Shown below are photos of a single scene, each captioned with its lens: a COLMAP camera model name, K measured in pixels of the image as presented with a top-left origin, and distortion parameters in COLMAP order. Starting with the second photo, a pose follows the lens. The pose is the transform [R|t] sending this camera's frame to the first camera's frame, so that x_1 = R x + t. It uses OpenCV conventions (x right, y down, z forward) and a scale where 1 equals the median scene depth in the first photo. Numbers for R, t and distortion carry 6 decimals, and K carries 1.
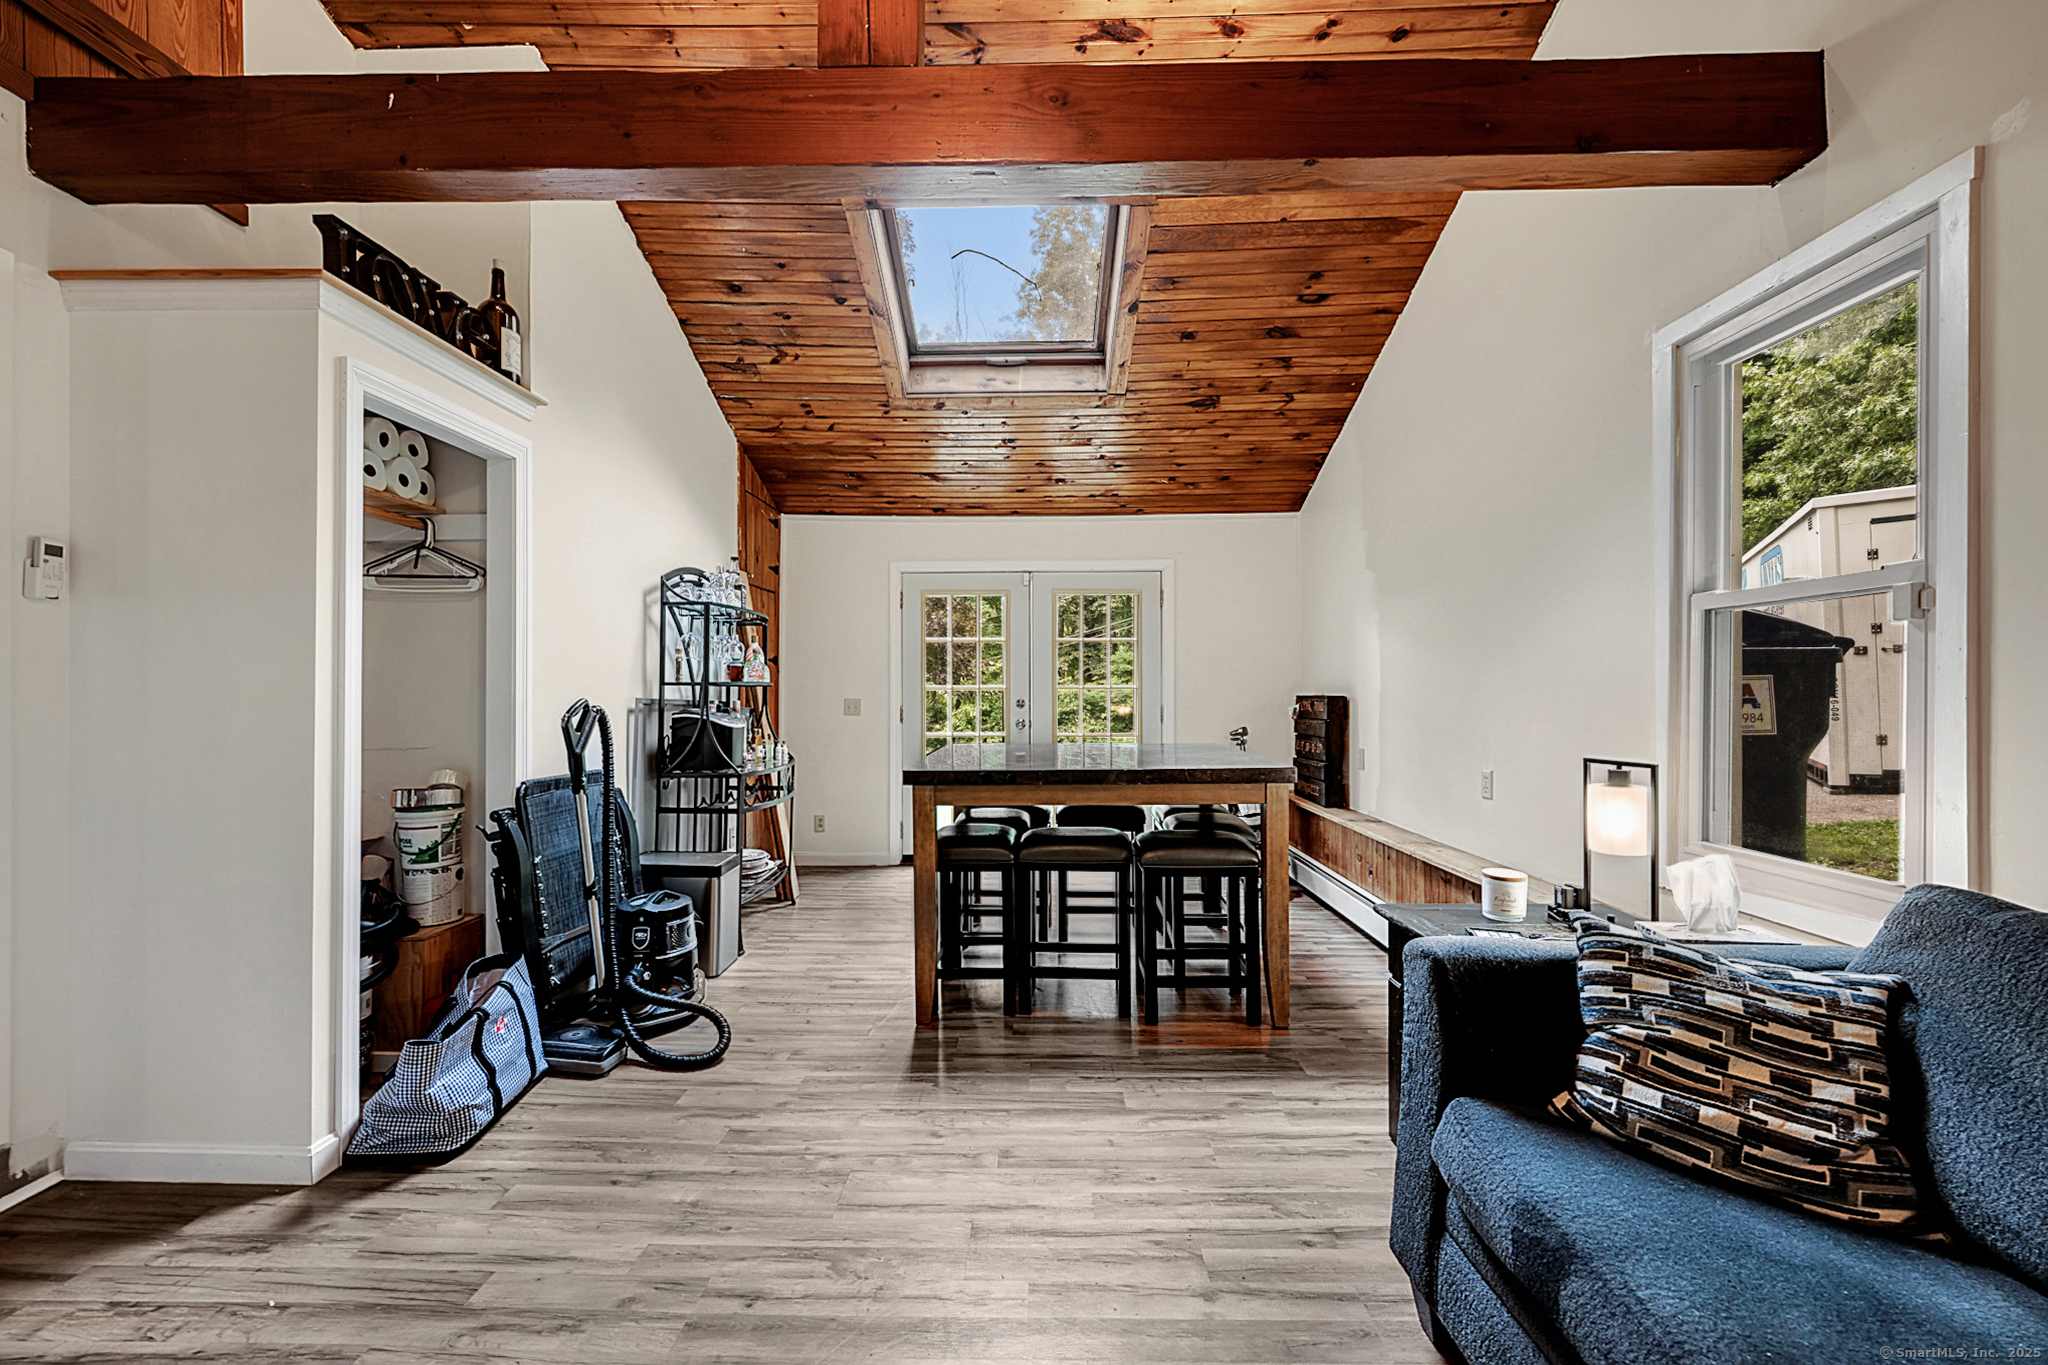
lens RADIAL K [[804.5, 0, 1014.2], [0, 804.5, 689.8], [0, 0, 1]] dist [-0.000890, -0.000456]
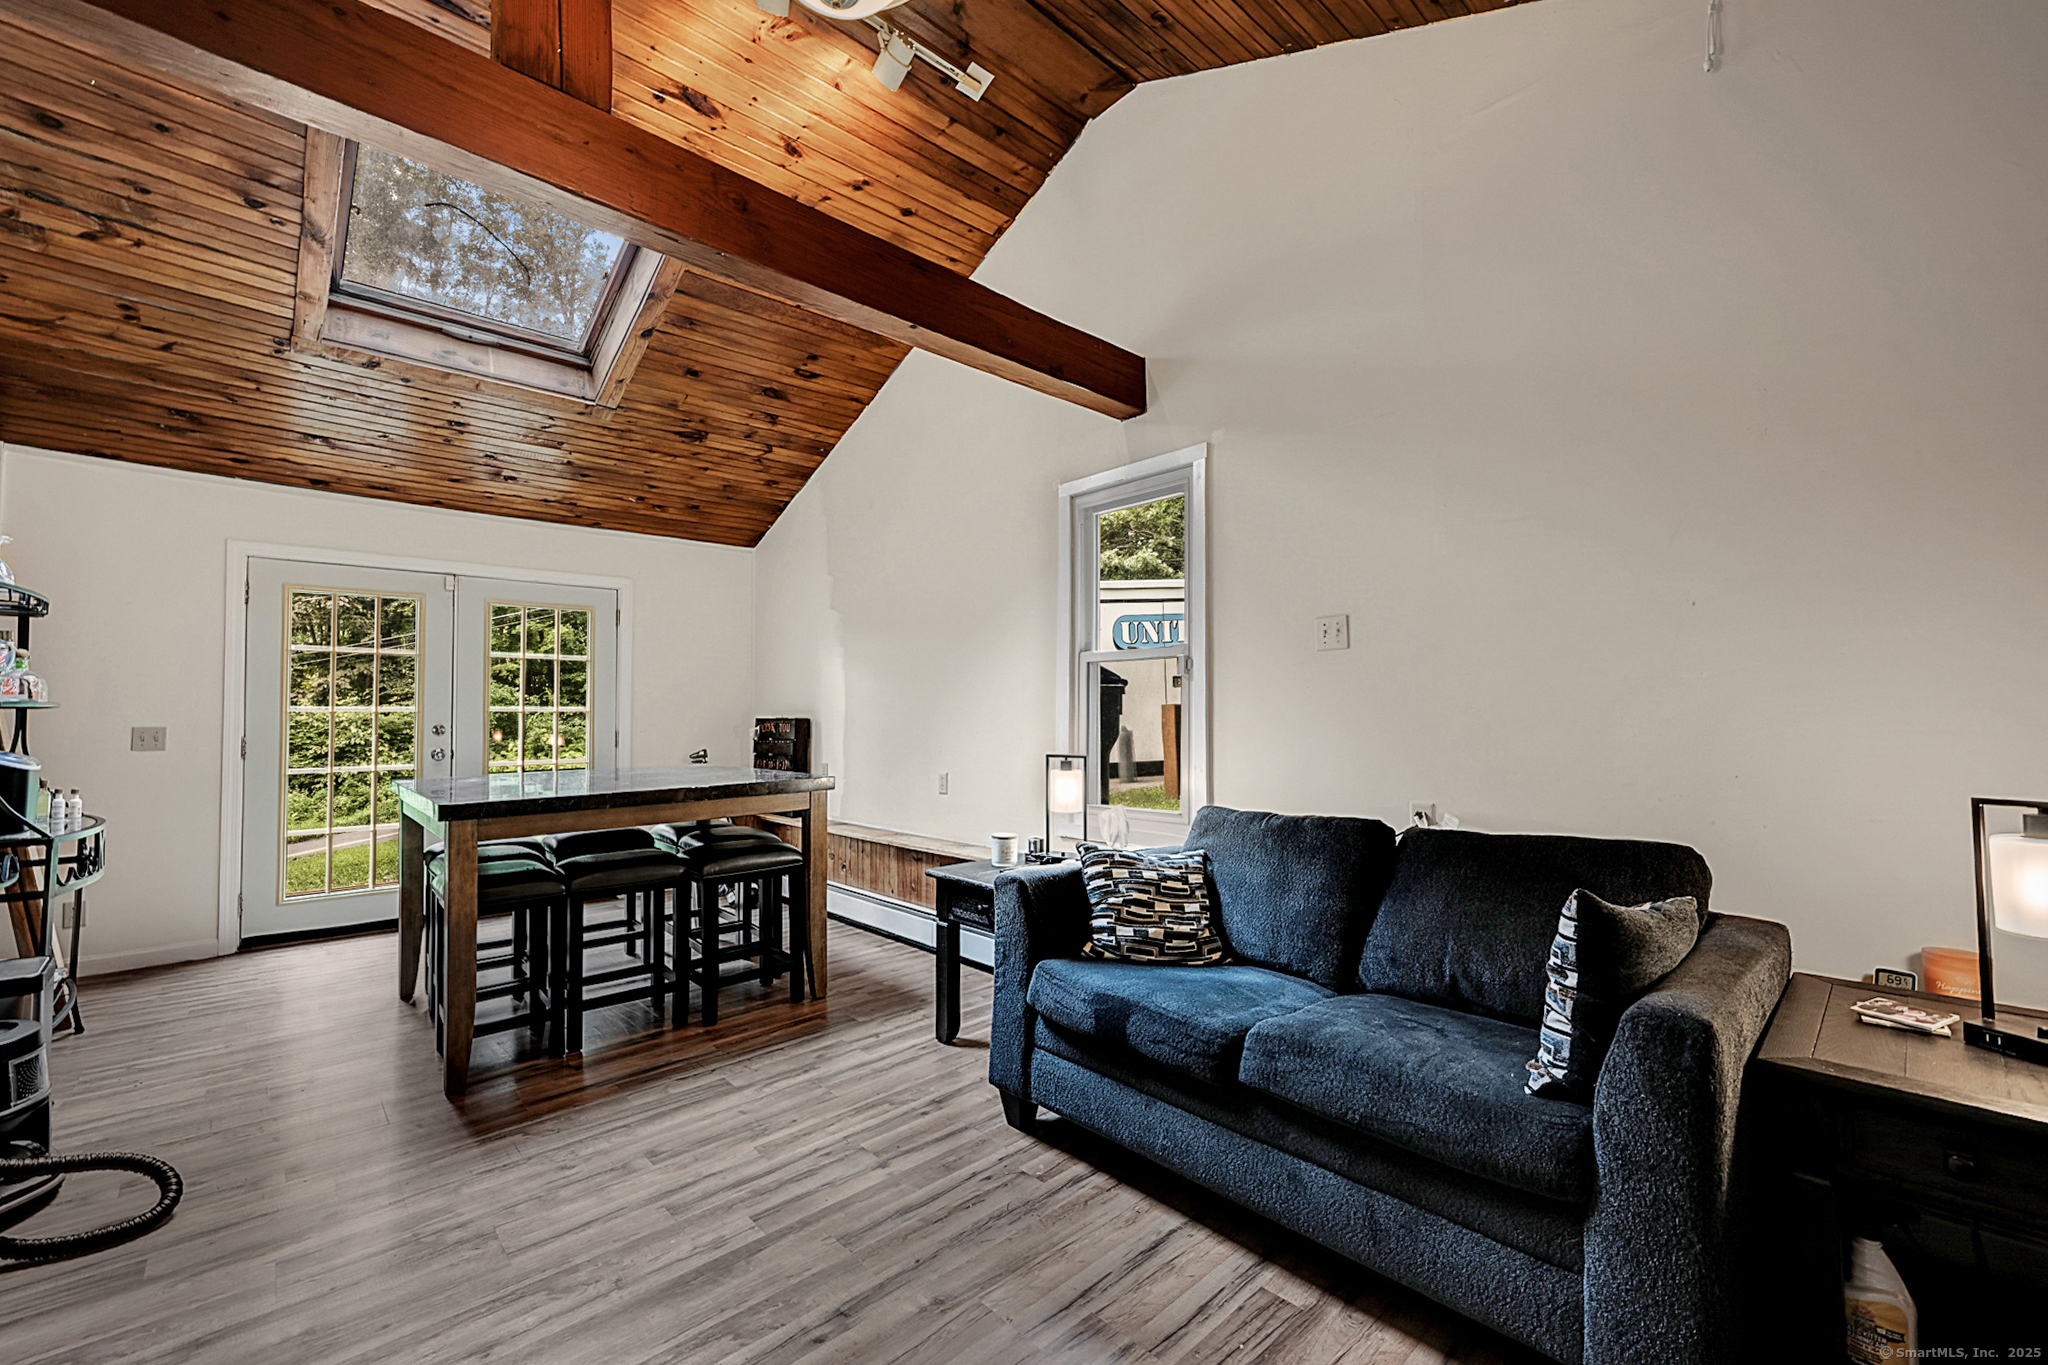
lens RADIAL K [[832.3, 0, 1021.4], [0, 832.3, 700.8], [0, 0, 1]] dist [0.000382, -0.000011]
pose [[0.715945, 0.008632, 0.698103, -0.313774], [0.002547, 0.999885, -0.014976, 0.002606], [-0.698152, 0.012500, 0.715840, -0.088406]]
